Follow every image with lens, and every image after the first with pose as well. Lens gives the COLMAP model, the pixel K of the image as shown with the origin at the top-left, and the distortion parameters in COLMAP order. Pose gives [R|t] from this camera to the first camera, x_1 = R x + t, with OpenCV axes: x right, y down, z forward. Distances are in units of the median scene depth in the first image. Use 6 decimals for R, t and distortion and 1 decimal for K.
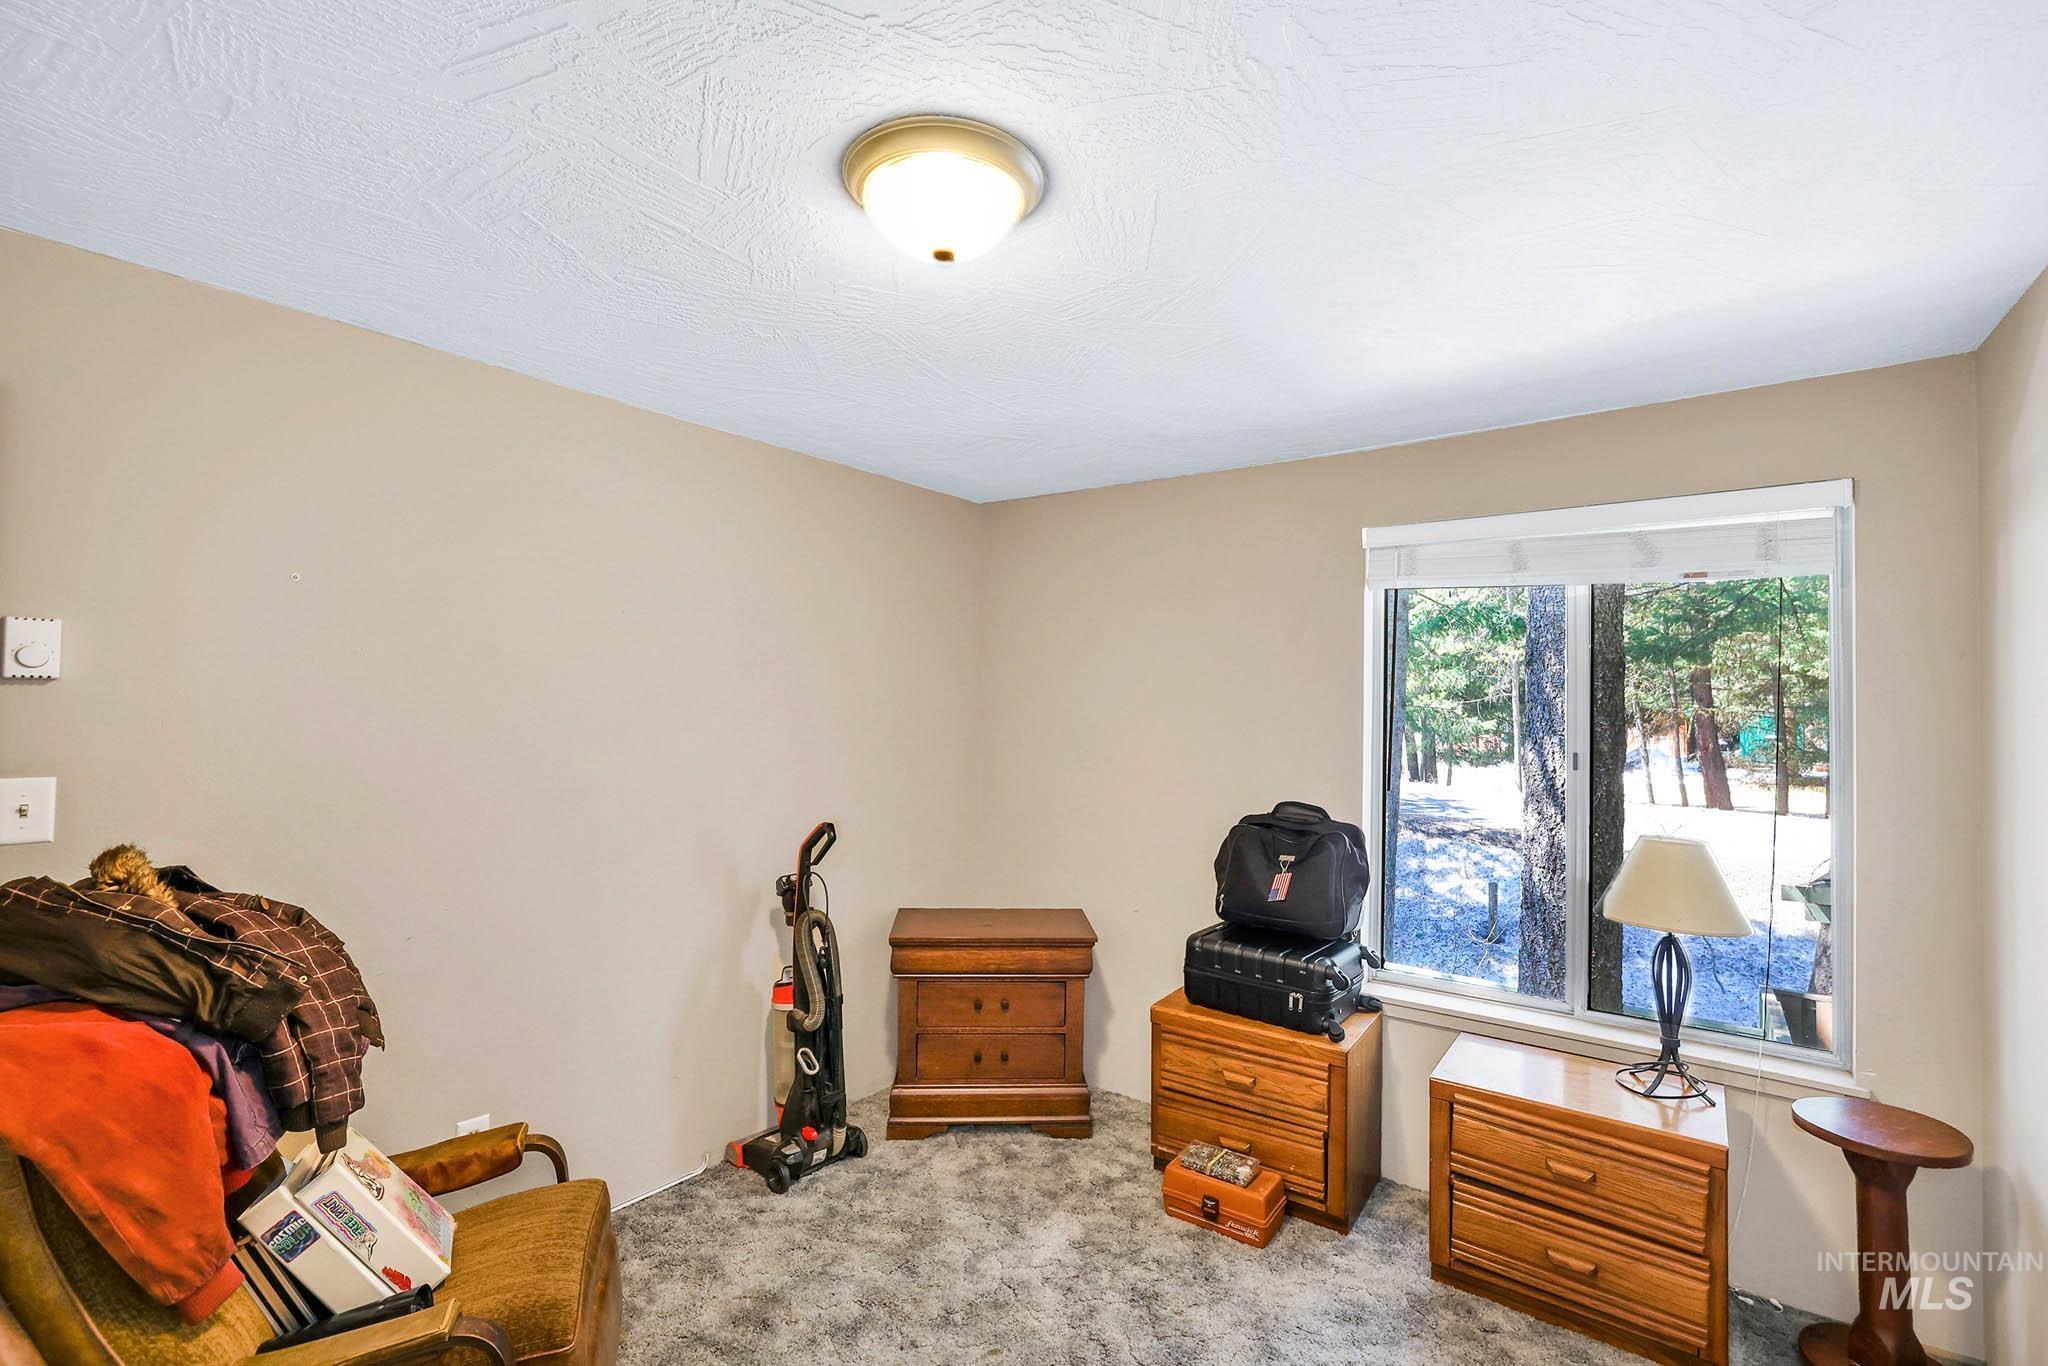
lens RADIAL K [[912.2, 0, 1025.7], [0, 912.2, 685.7], [0, 0, 1]] dist [-0.016678, 0.001788]
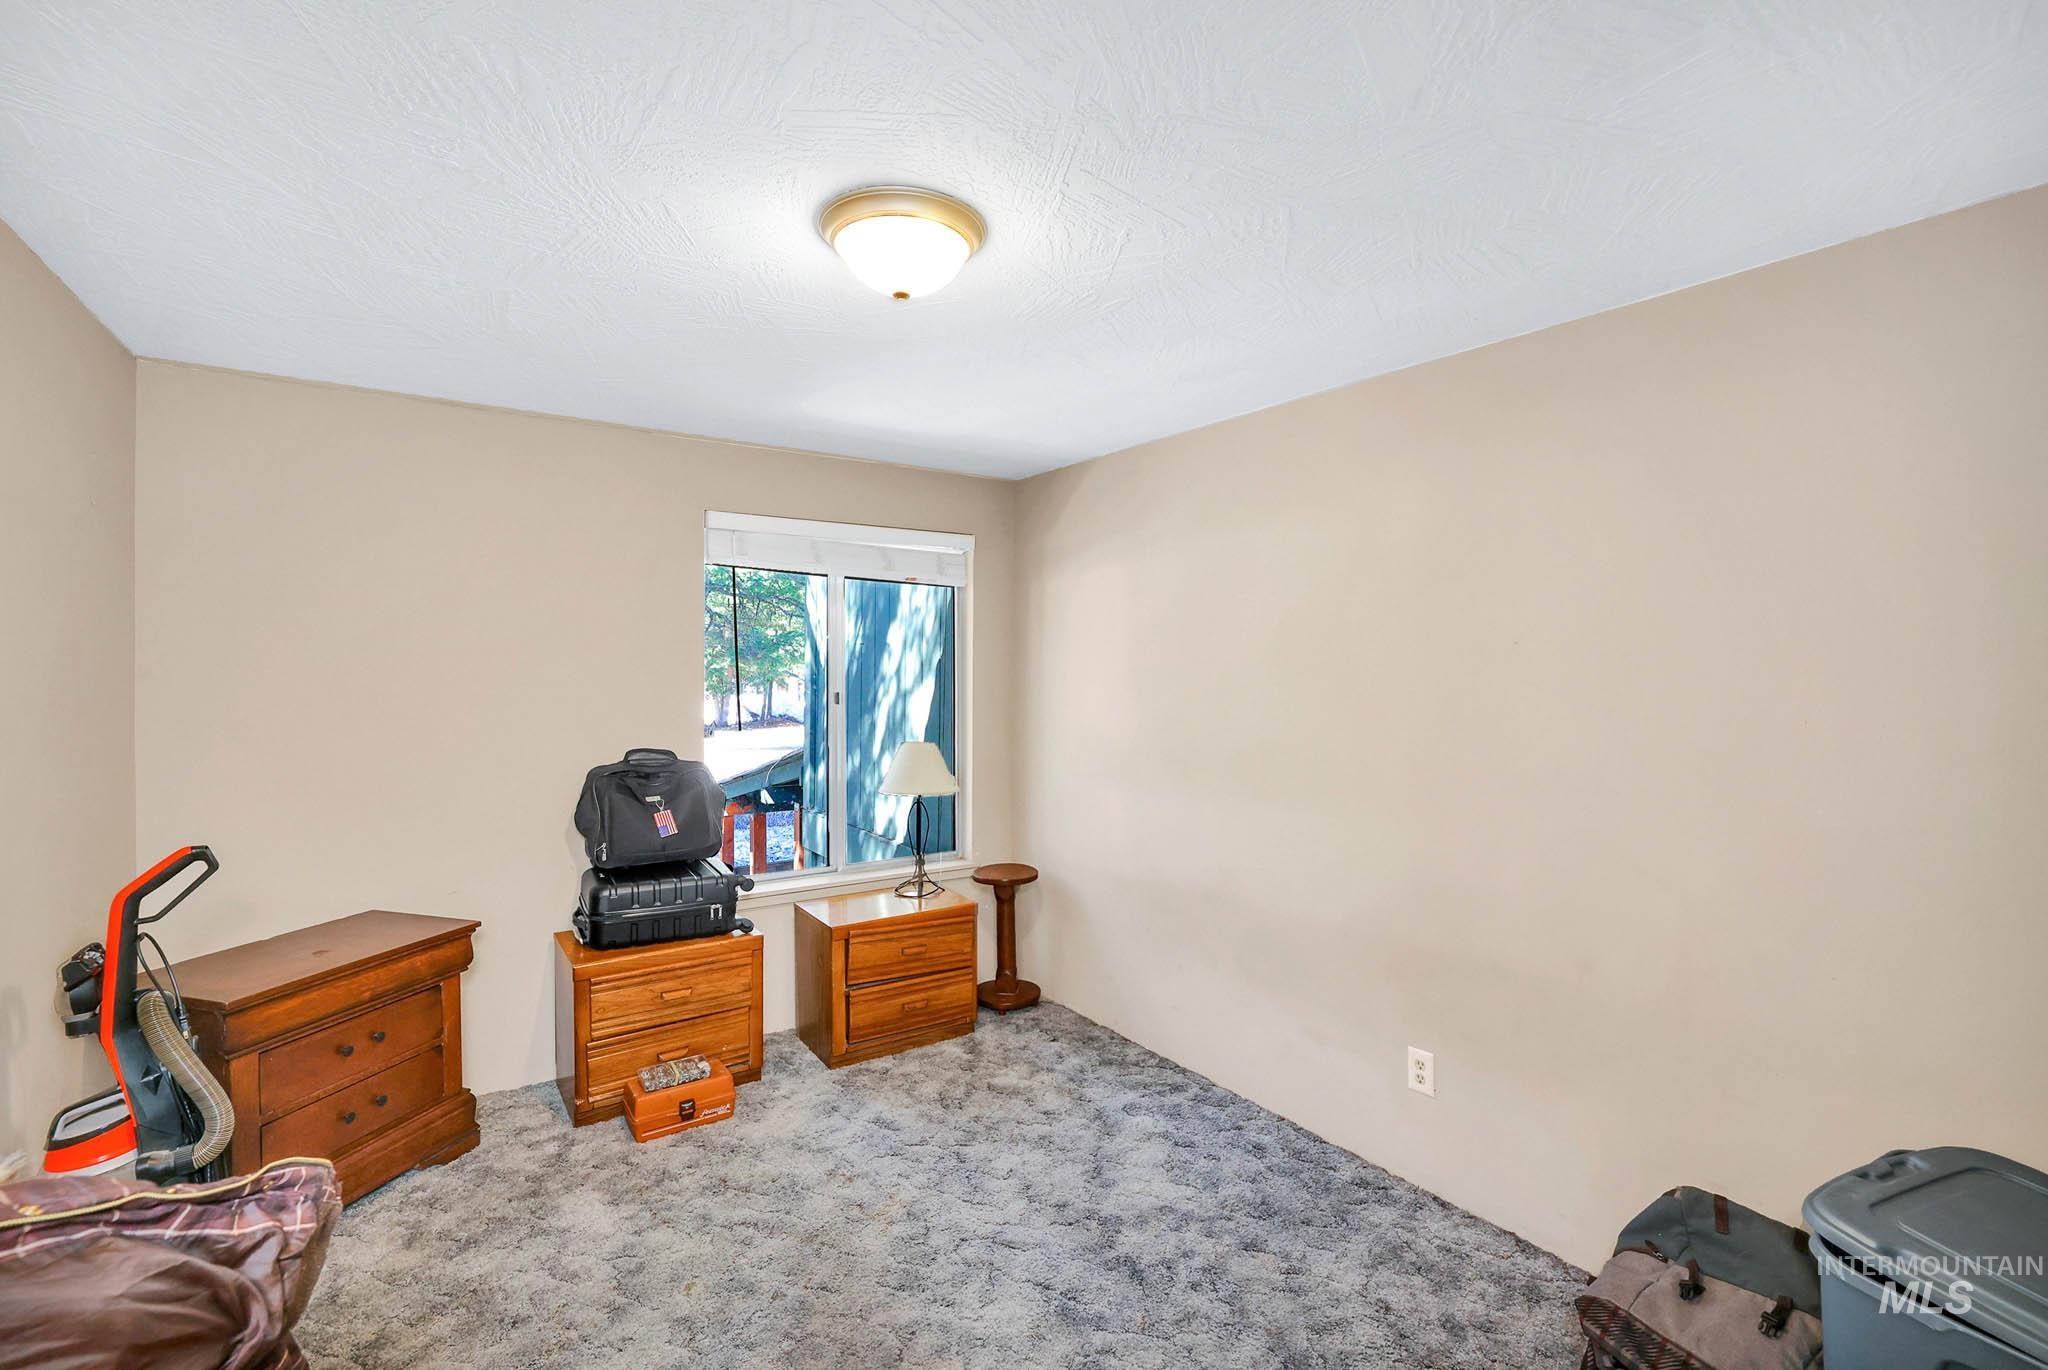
lens RADIAL K [[912.2, 0, 1027.7], [0, 912.2, 678.8], [0, 0, 1]] dist [-0.016678, 0.001788]
pose [[0.305262, -0.026706, 0.951894, -0.694364], [-0.021388, 0.999162, 0.034891, -0.004953], [-0.952028, -0.031010, 0.304435, 0.263373]]
